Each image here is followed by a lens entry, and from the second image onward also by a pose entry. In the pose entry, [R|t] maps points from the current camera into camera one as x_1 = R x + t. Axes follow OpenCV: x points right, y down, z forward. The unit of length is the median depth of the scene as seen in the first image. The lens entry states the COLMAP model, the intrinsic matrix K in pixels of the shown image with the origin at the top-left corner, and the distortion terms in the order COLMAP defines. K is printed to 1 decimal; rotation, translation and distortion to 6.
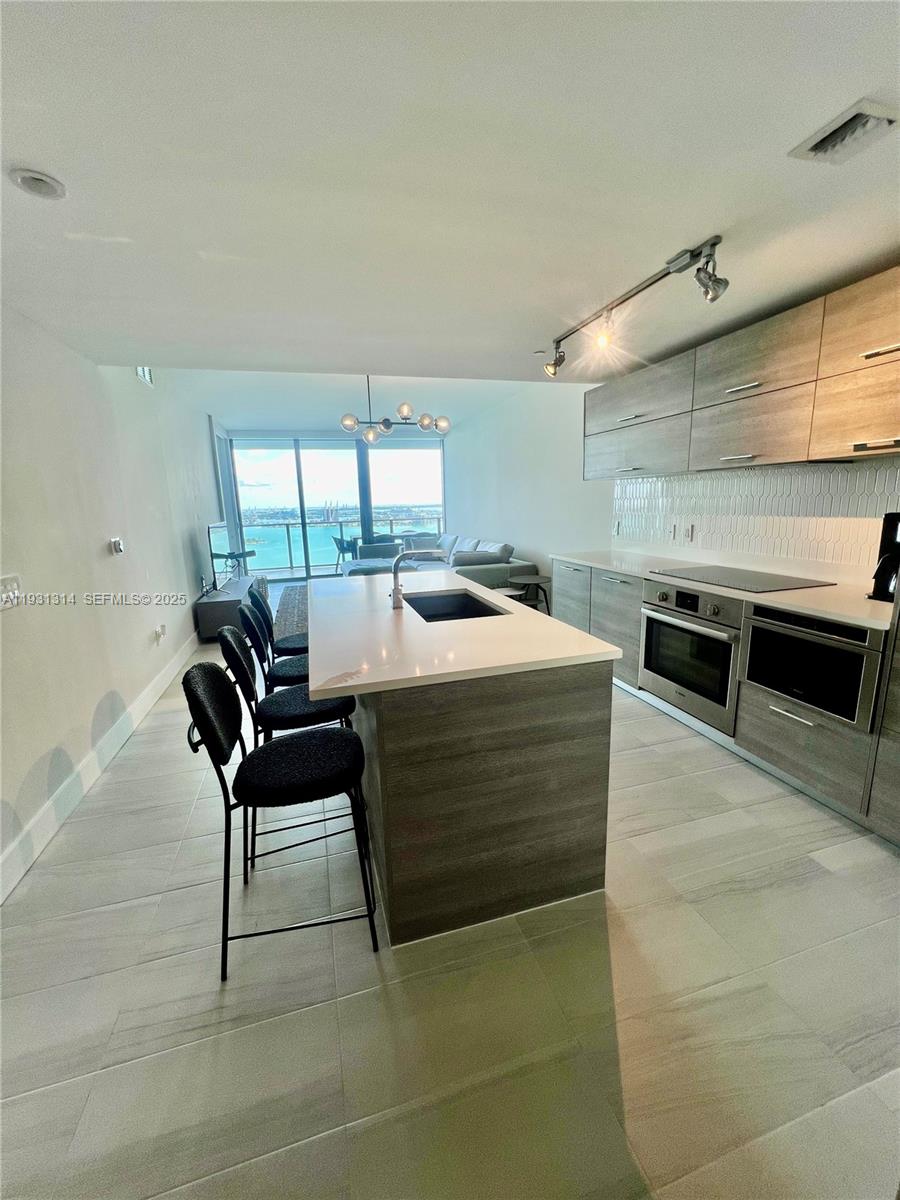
lens RADIAL K [[480.5, 0, 450.0], [0, 480.5, 600.0], [0, 0, 1]] dist [-0.003638, -0.000504]
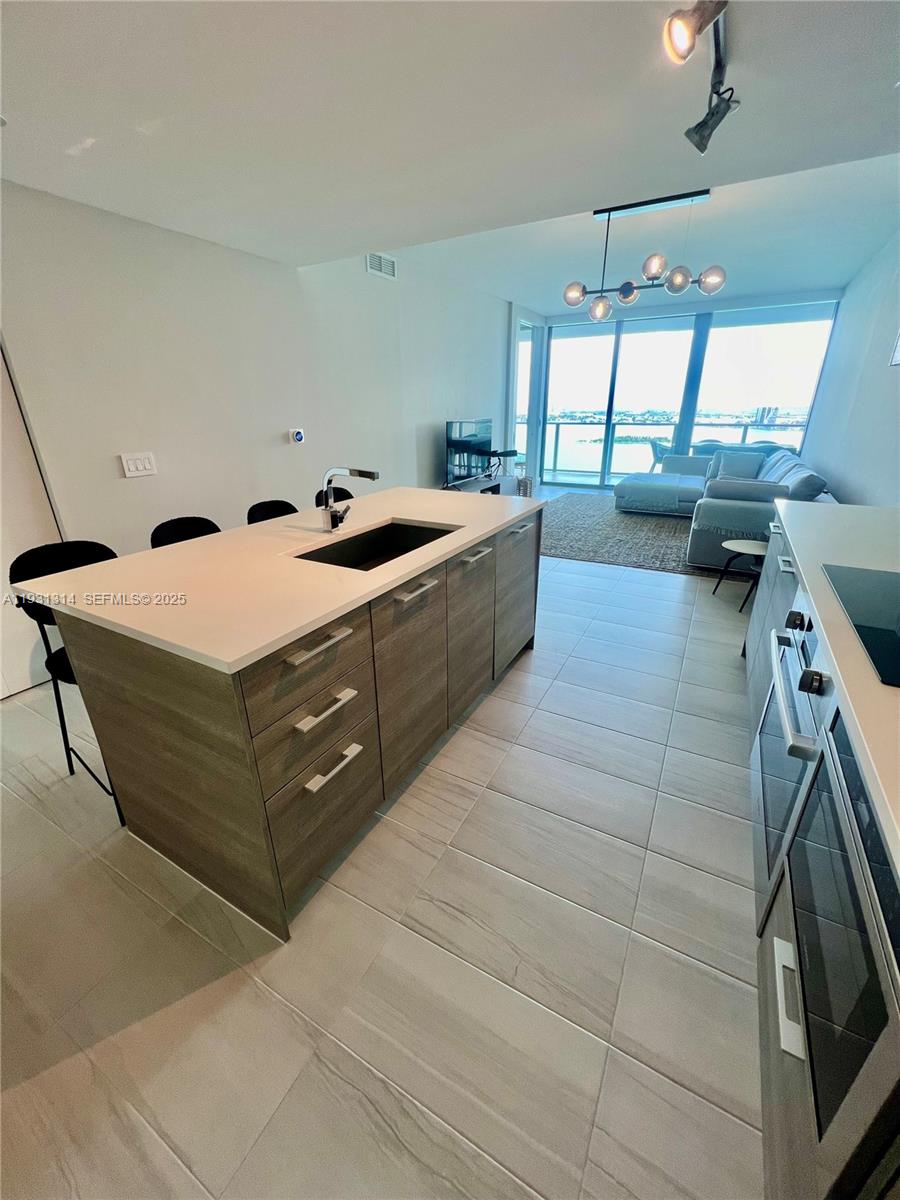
lens RADIAL K [[480.5, 0, 450.0], [0, 480.5, 600.0], [0, 0, 1]] dist [-0.003638, -0.000504]
pose [[0.698239, 0.291887, -0.653655, 0.303363], [-0.157660, 0.953380, 0.257314, -0.057297], [0.698288, -0.076612, 0.711706, 0.244494]]
